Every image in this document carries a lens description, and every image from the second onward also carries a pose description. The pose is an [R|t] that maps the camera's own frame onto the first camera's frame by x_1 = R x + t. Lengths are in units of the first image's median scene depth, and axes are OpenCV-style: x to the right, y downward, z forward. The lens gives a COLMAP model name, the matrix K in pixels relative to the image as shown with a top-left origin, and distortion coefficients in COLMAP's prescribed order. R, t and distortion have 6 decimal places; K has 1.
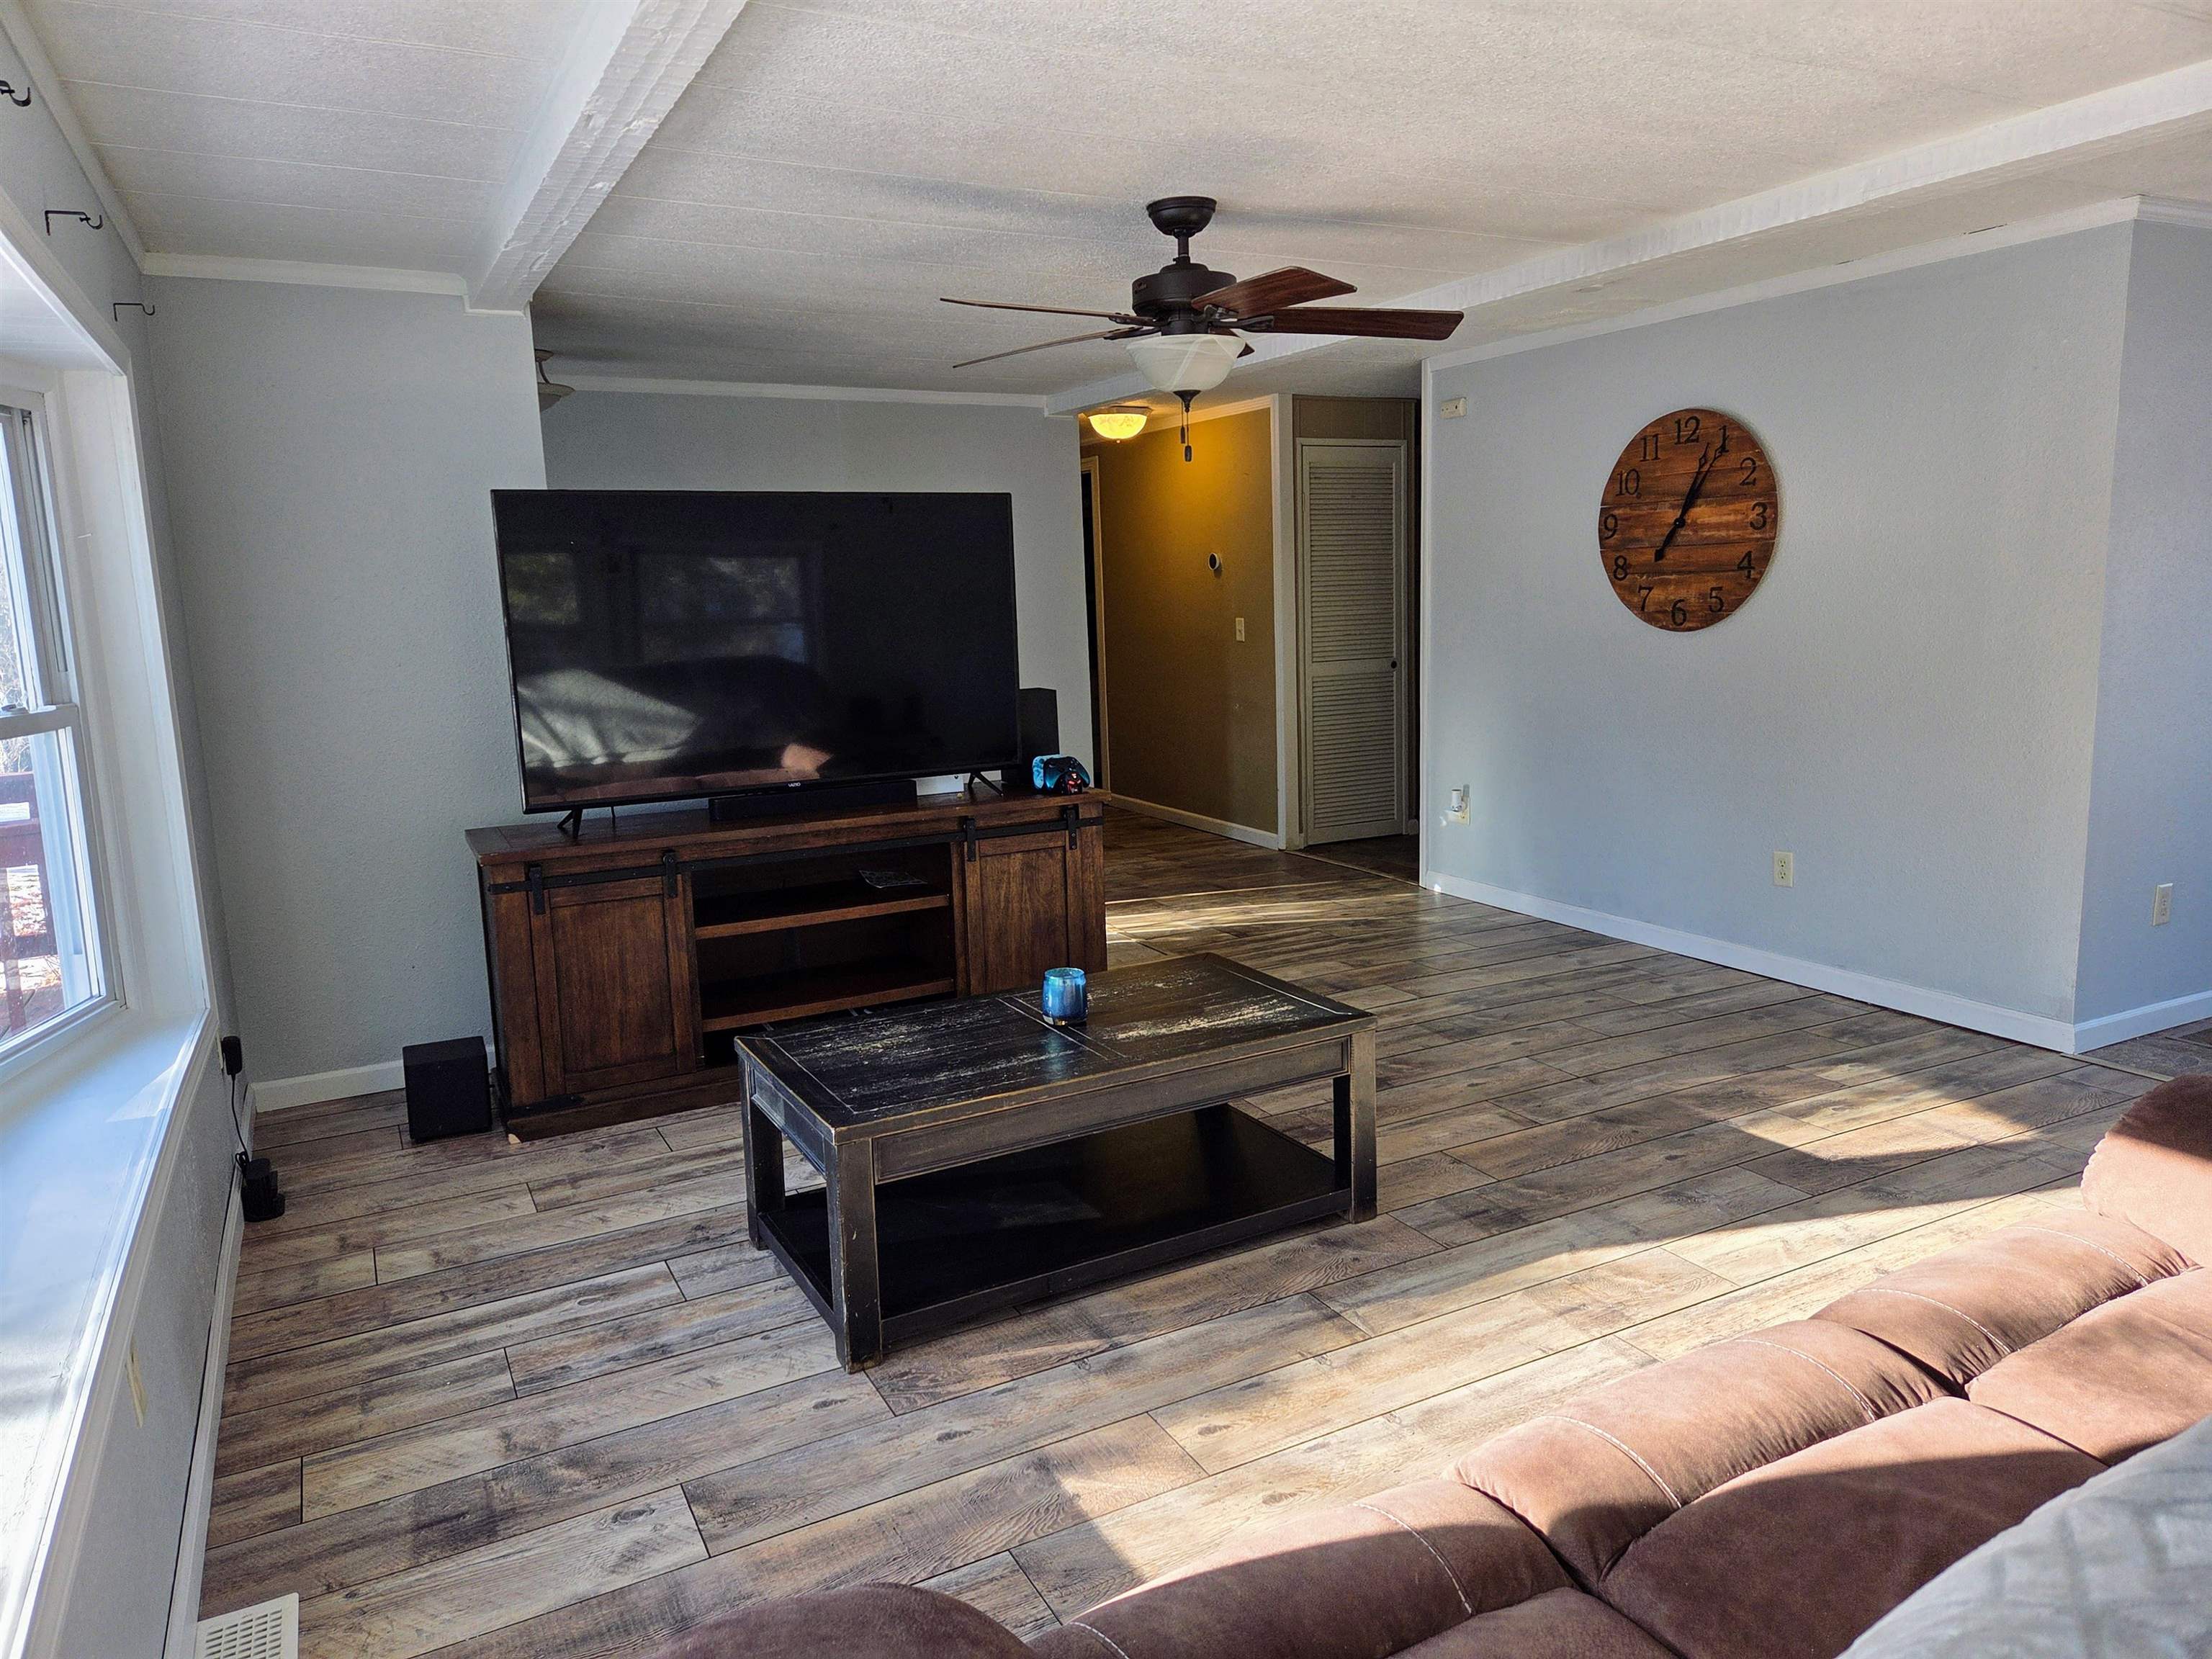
lens RADIAL K [[1481.7, 0, 1103.2], [0, 1481.7, 825.1], [0, 0, 1]] dist [0.089050, -0.069153]
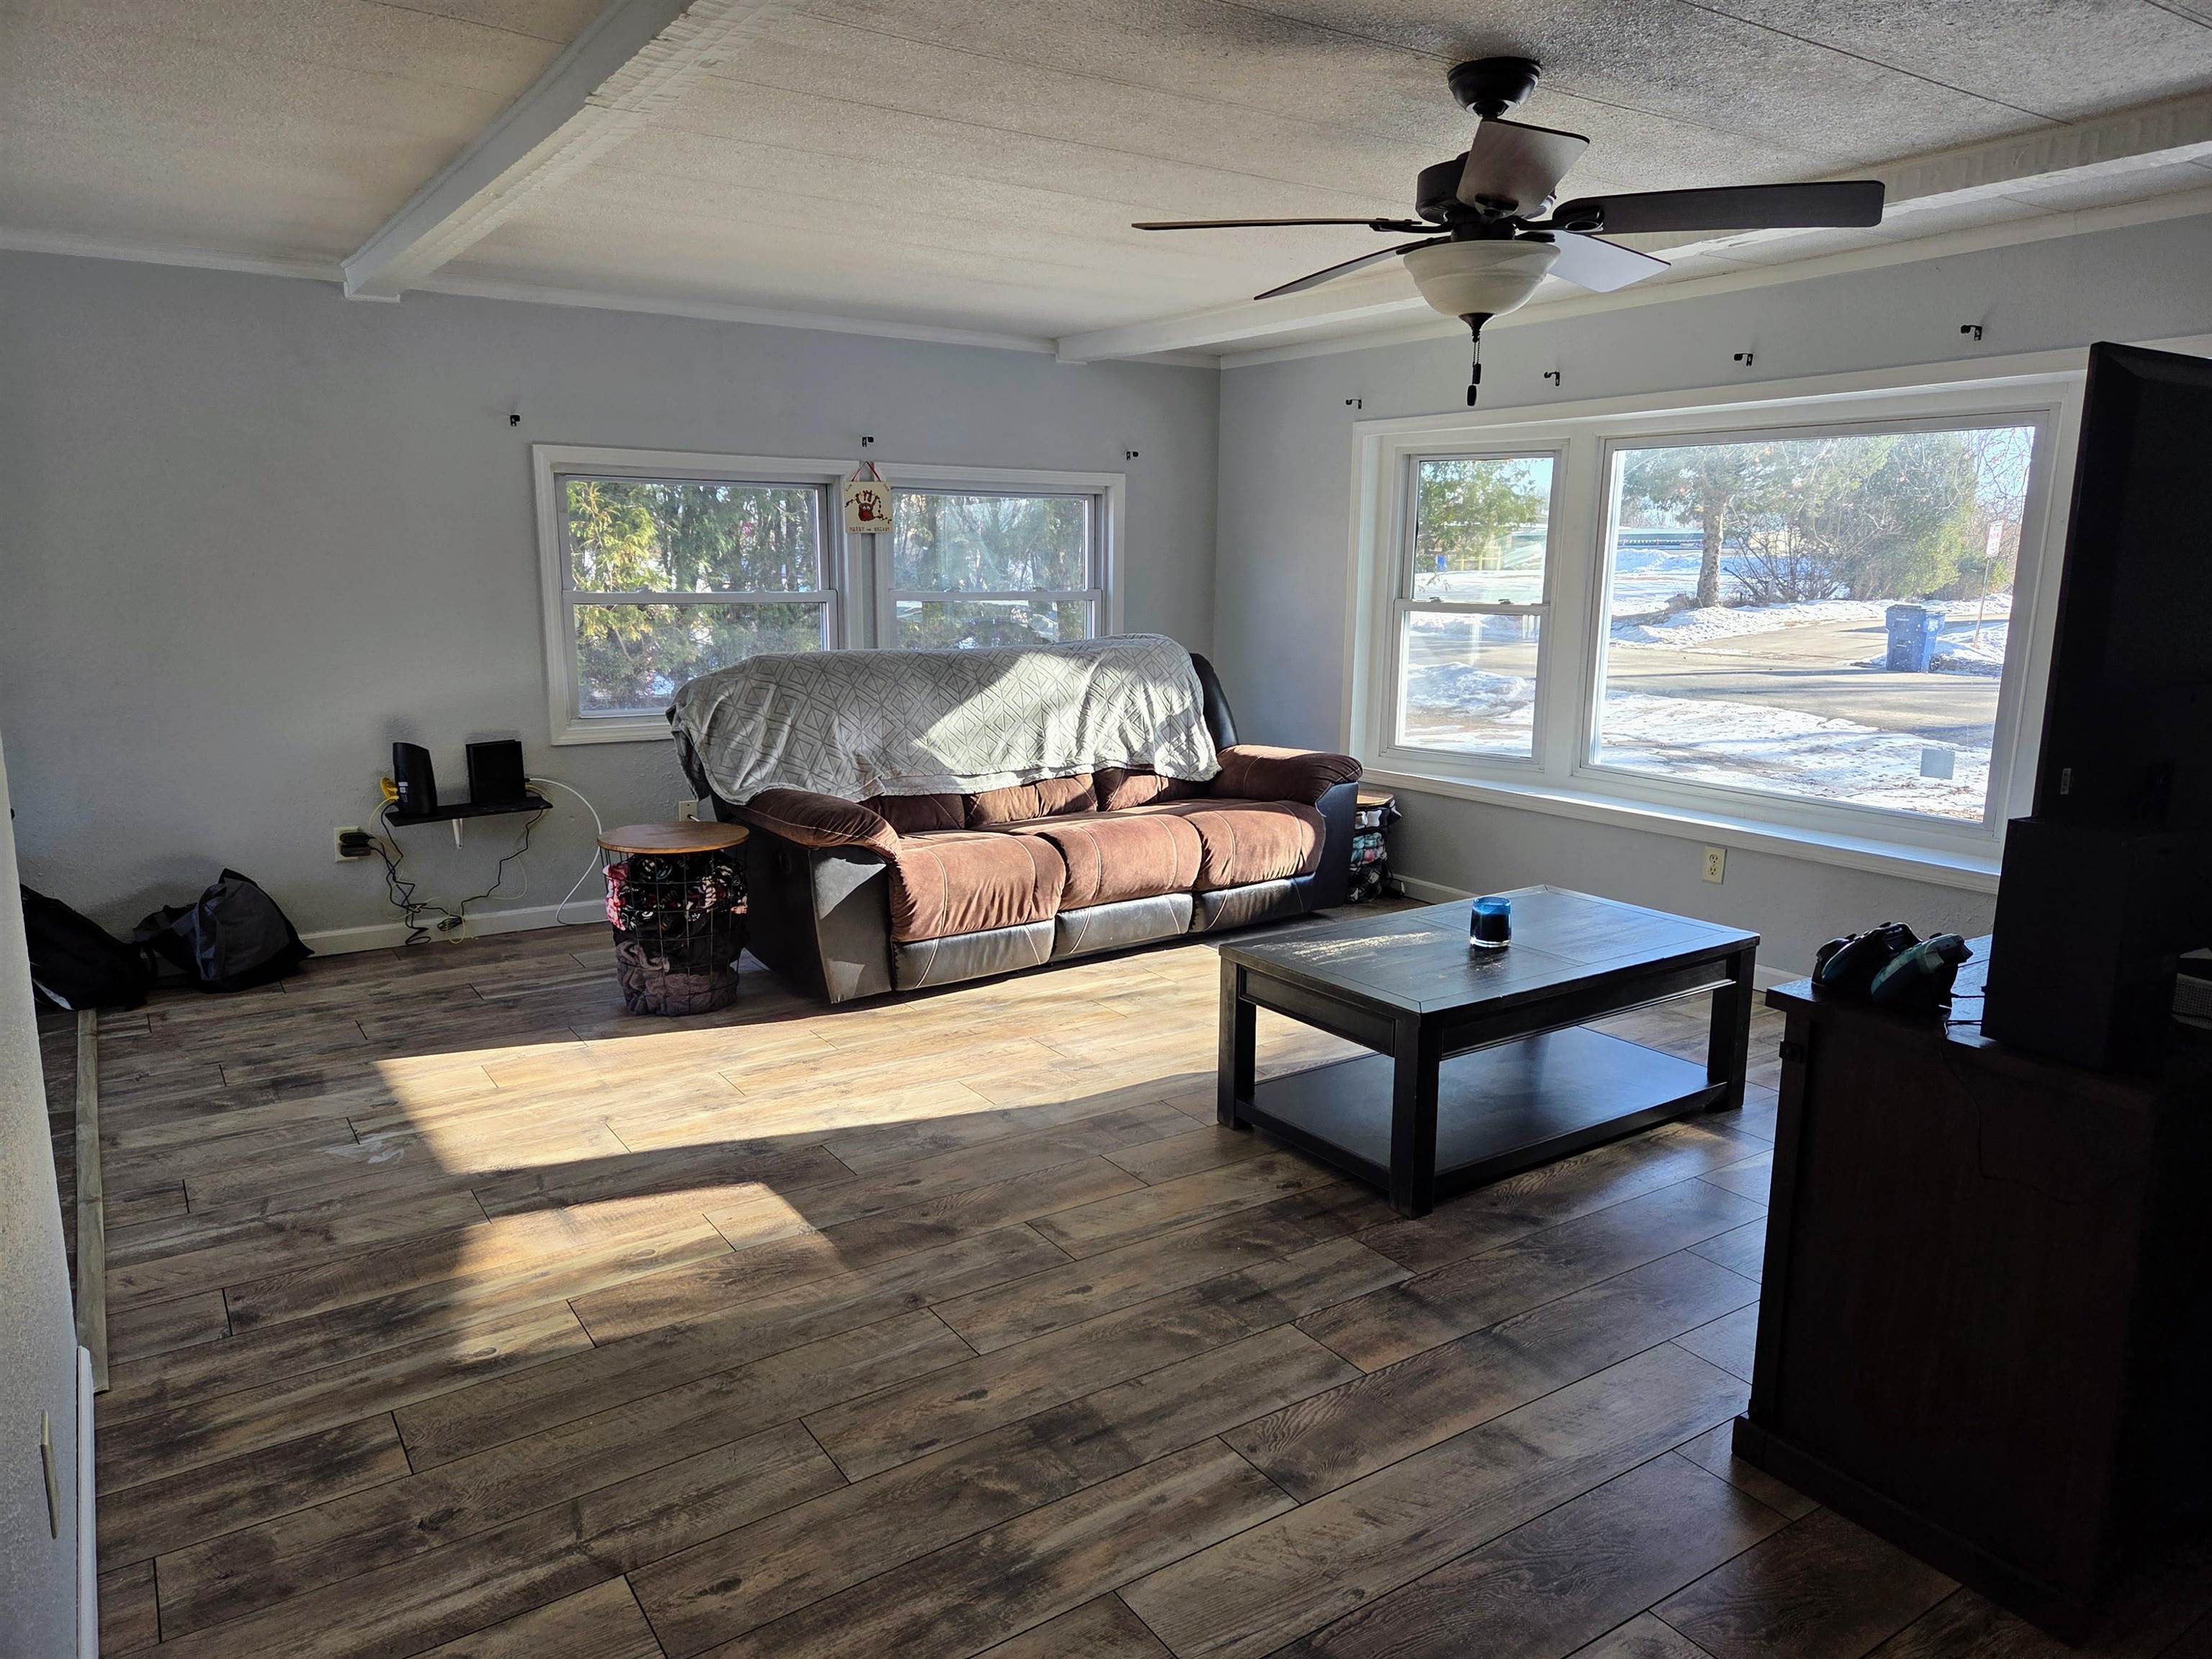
lens RADIAL K [[1440.5, 0, 1079.6], [0, 1440.5, 847.9], [0, 0, 1]] dist [0.100198, -0.093533]
pose [[-0.995881, 0.038893, -0.081902, 0.320778], [0.006855, 0.933035, 0.359721, -0.289301], [0.090409, 0.357678, -0.929458, 1.685594]]
